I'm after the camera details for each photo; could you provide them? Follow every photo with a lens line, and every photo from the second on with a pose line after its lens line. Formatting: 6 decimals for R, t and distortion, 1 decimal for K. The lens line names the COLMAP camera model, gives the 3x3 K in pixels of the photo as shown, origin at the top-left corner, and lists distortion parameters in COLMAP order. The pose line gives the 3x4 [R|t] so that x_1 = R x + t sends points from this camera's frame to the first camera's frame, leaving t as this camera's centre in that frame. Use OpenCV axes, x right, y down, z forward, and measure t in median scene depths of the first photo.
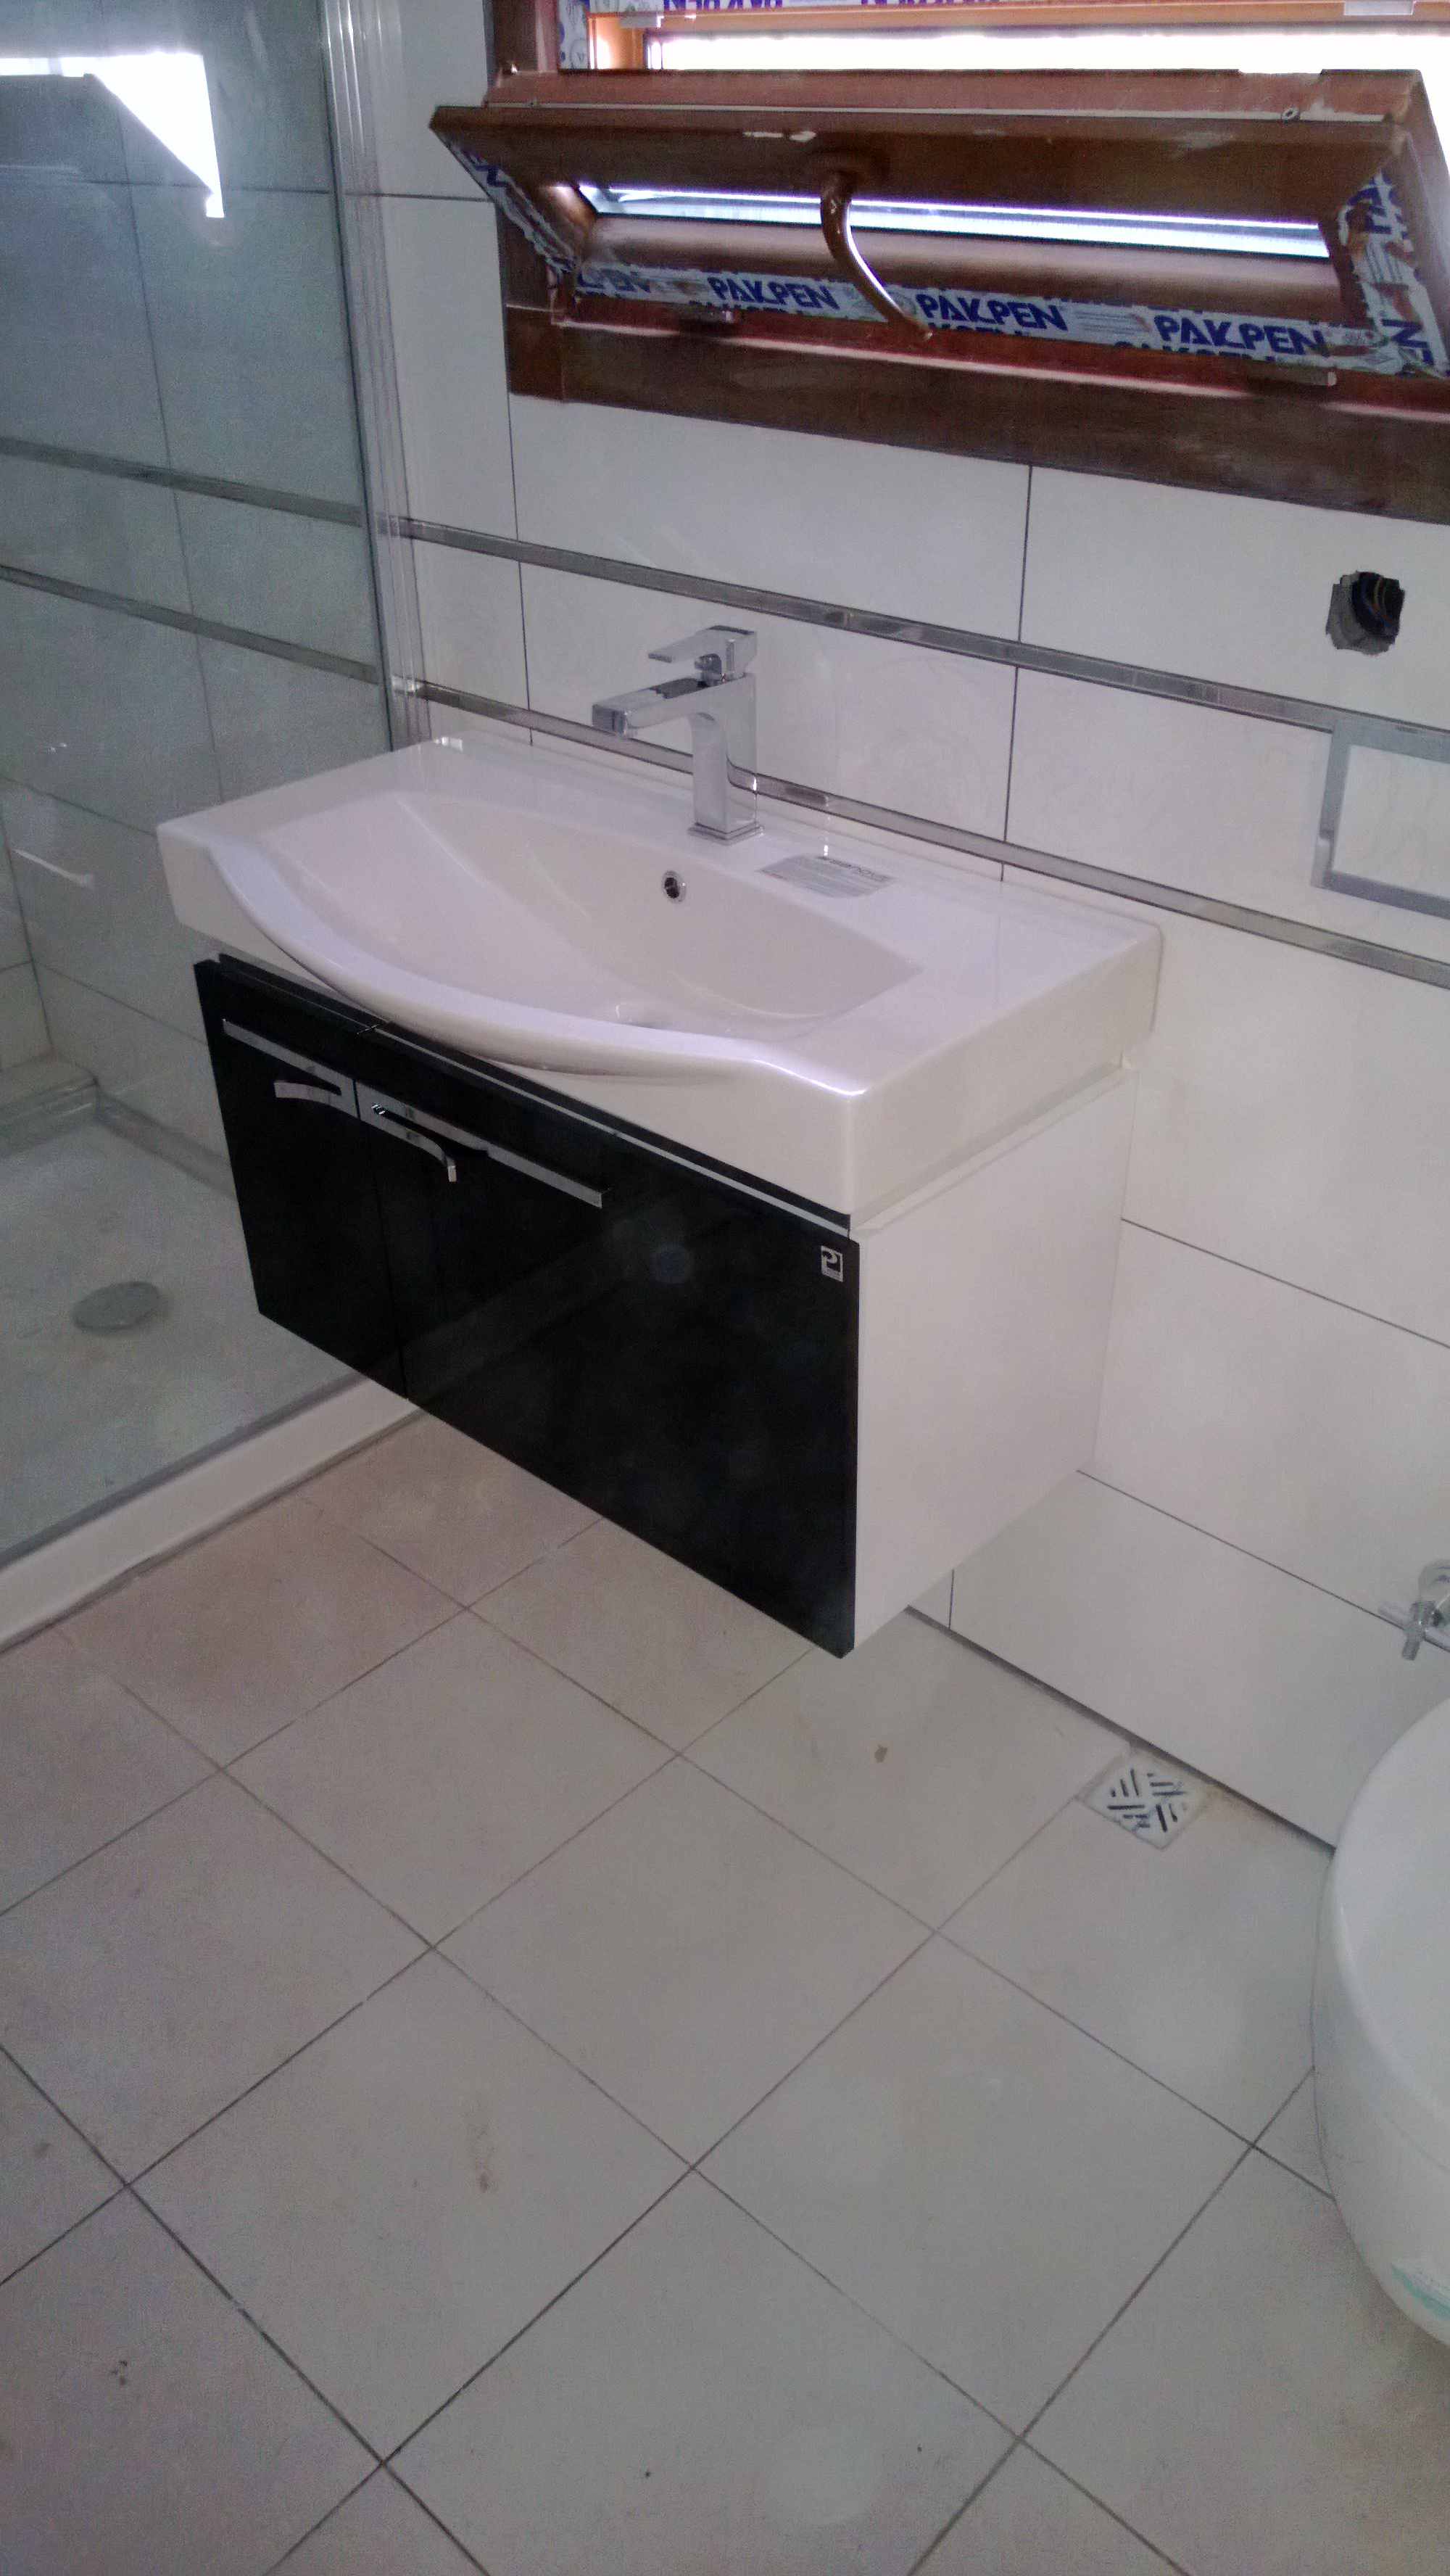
lens RADIAL K [[1983.7, 0, 693.9], [0, 1983.7, 1341.1], [0, 0, 1]] dist [0.034028, -0.110239]
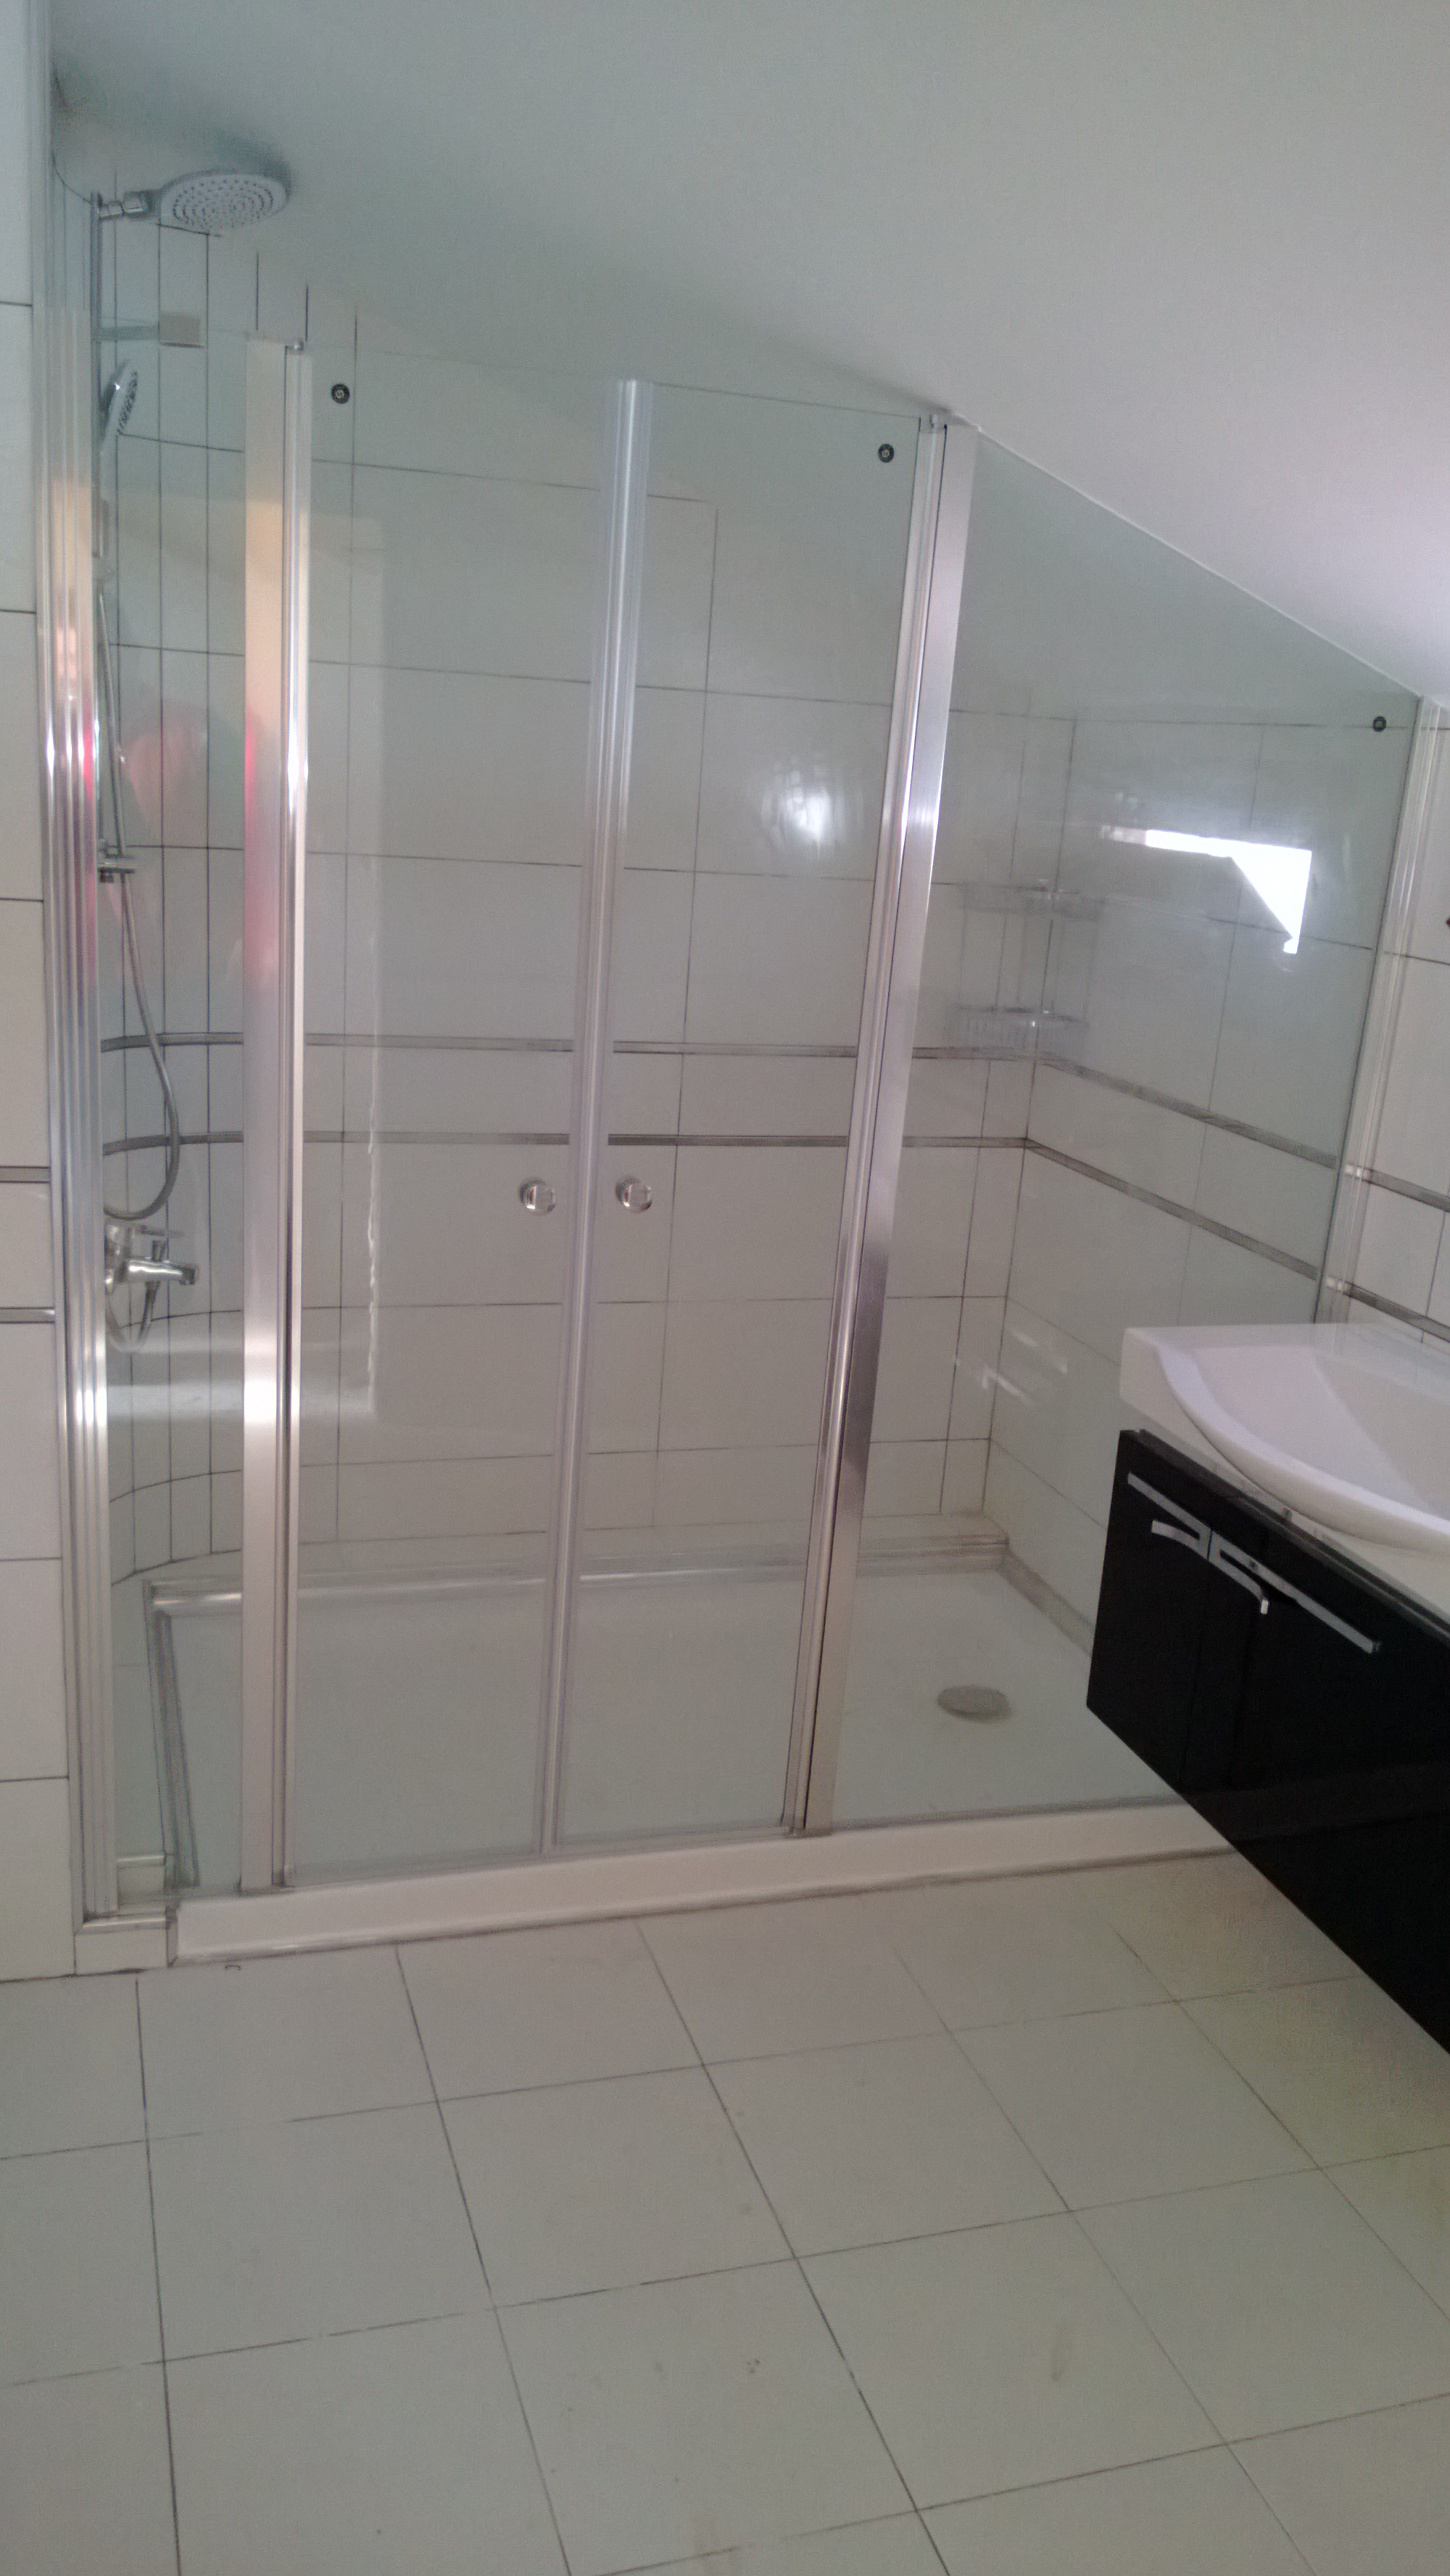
lens RADIAL K [[1983.7, 0, 693.9], [0, 1983.7, 1341.1], [0, 0, 1]] dist [0.034028, -0.110239]
pose [[0.867961, 0.221484, -0.444510, 0.090186], [-0.347657, 0.910138, -0.225353, 0.170285], [0.354653, 0.350135, 0.866964, -0.319215]]
